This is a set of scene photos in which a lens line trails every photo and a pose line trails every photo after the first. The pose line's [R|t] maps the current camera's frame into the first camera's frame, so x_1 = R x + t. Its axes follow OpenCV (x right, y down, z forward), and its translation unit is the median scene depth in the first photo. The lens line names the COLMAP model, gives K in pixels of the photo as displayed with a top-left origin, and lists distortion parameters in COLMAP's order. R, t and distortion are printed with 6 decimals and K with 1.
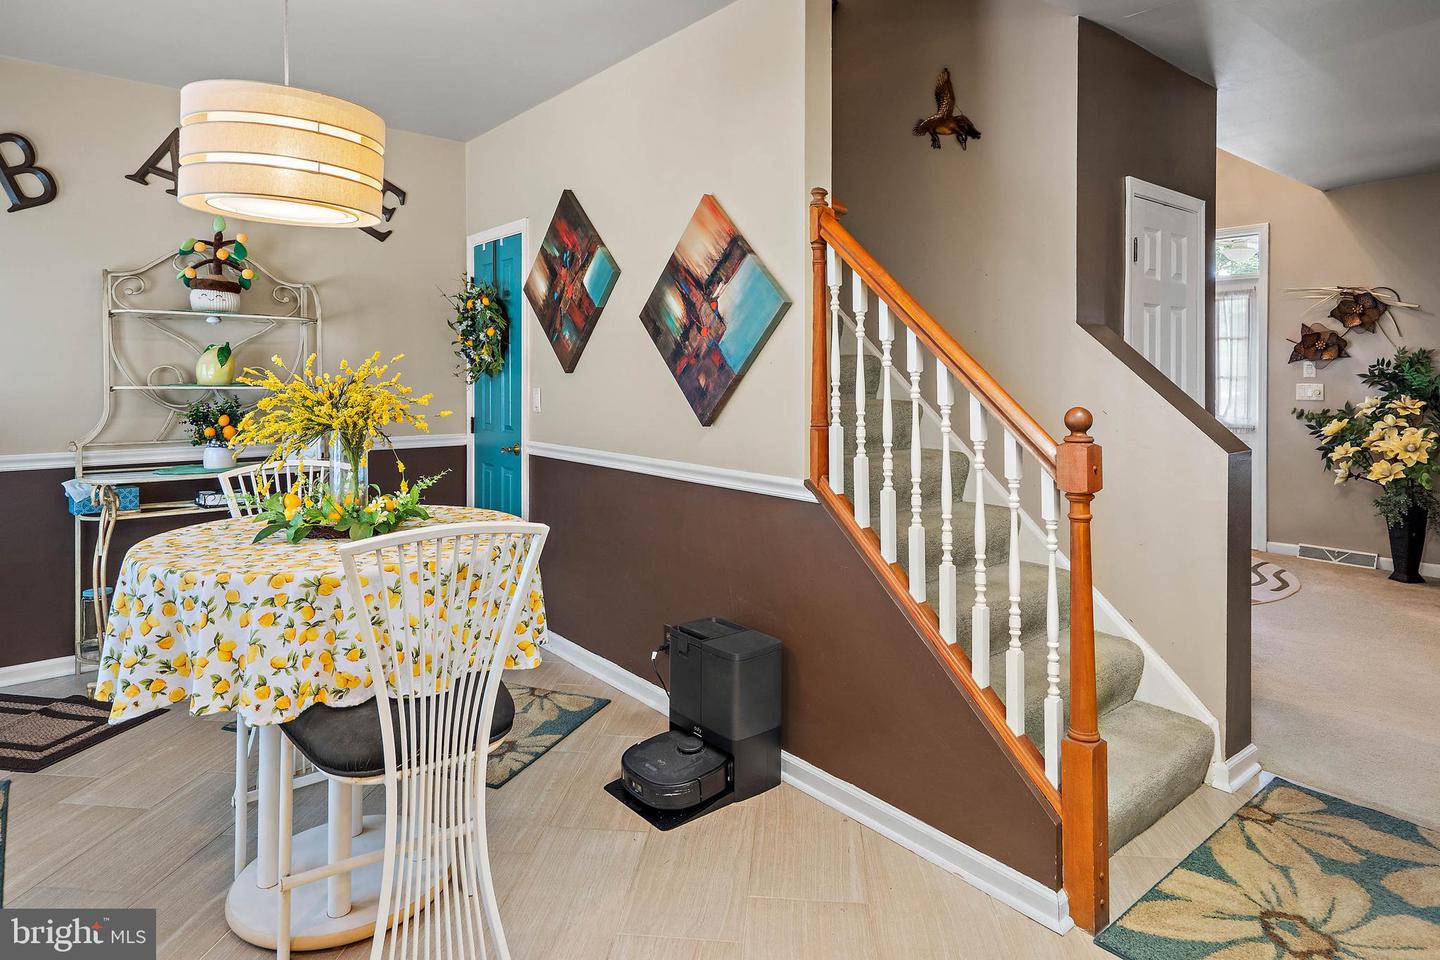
lens RADIAL K [[829.9, 0, 728.2], [0, 829.9, 376.9], [0, 0, 1]] dist [0.002692, 0.000400]
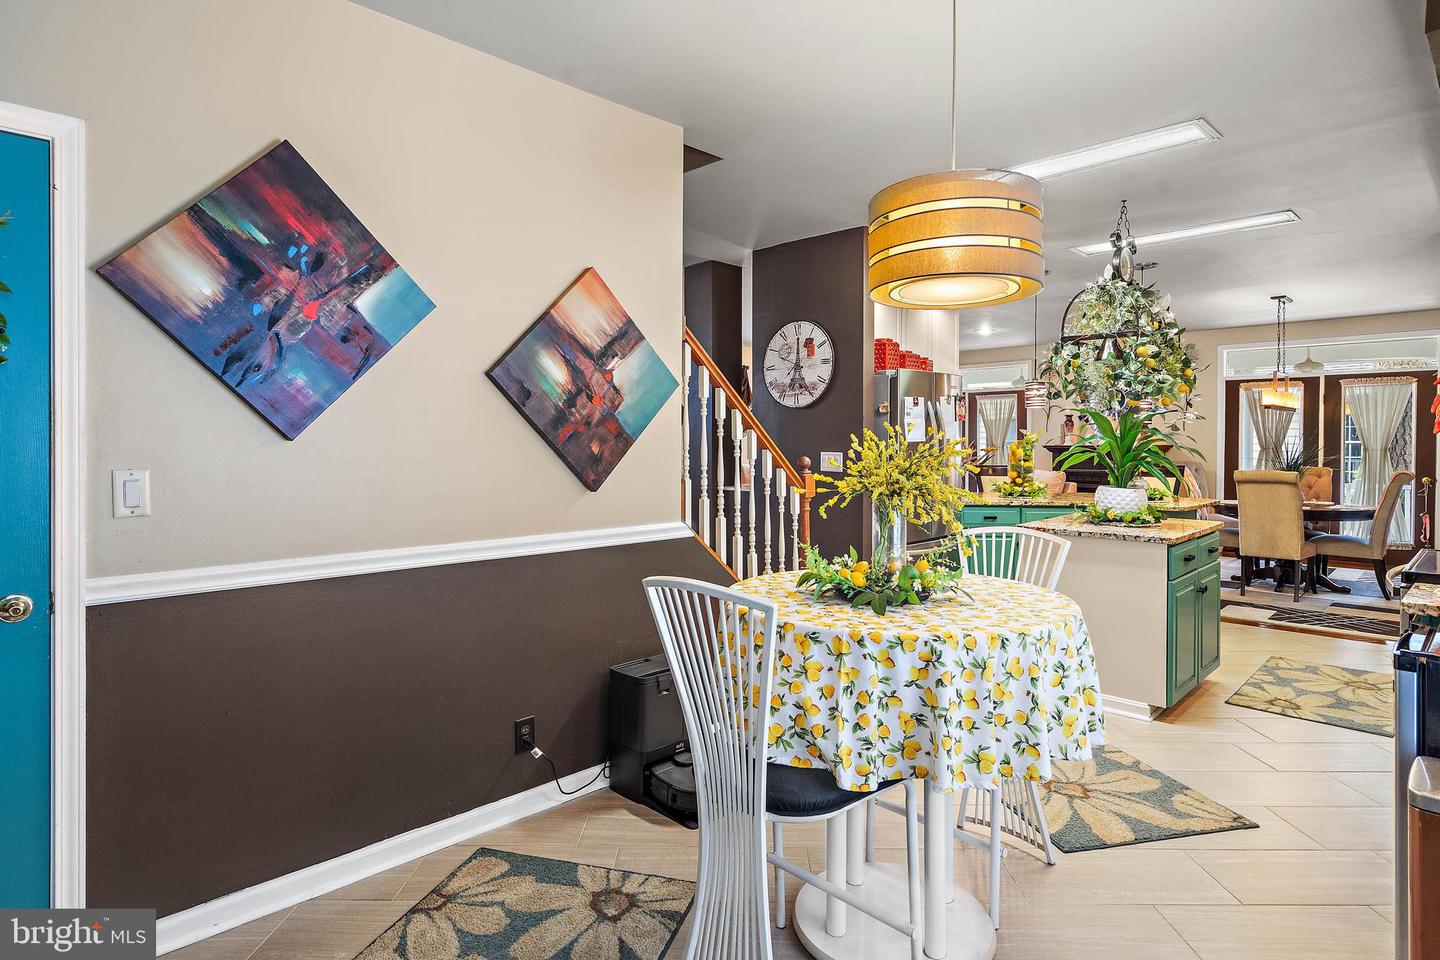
lens RADIAL K [[771.9, 0, 725.5], [0, 771.9, 444.0], [0, 0, 1]] dist [-0.000819, -0.000066]
pose [[-0.081624, -0.007790, 0.996633, -0.930974], [0.002193, 0.999966, 0.007996, -0.006905], [-0.996661, 0.002838, -0.081604, 0.851375]]
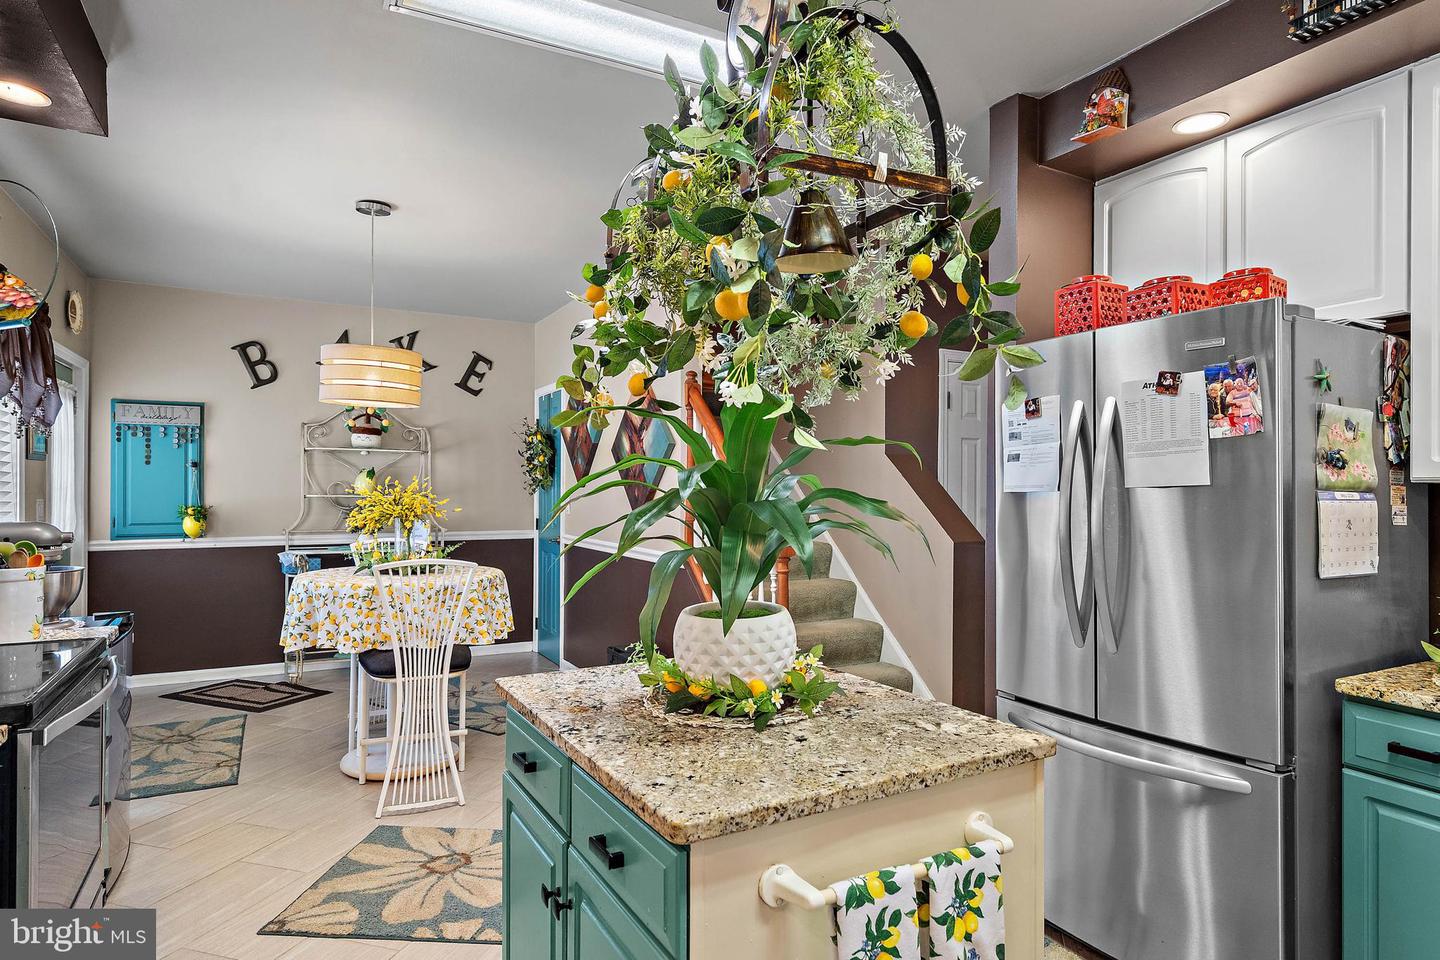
lens RADIAL K [[811.0, 0, 726.0], [0, 811.0, 482.8], [0, 0, 1]] dist [-0.000203, 0.000312]
pose [[0.981433, 0.001183, -0.191801, 0.393962], [-0.003065, 0.999950, -0.009519, 0.000466], [0.191780, 0.009930, 0.981388, -0.425023]]
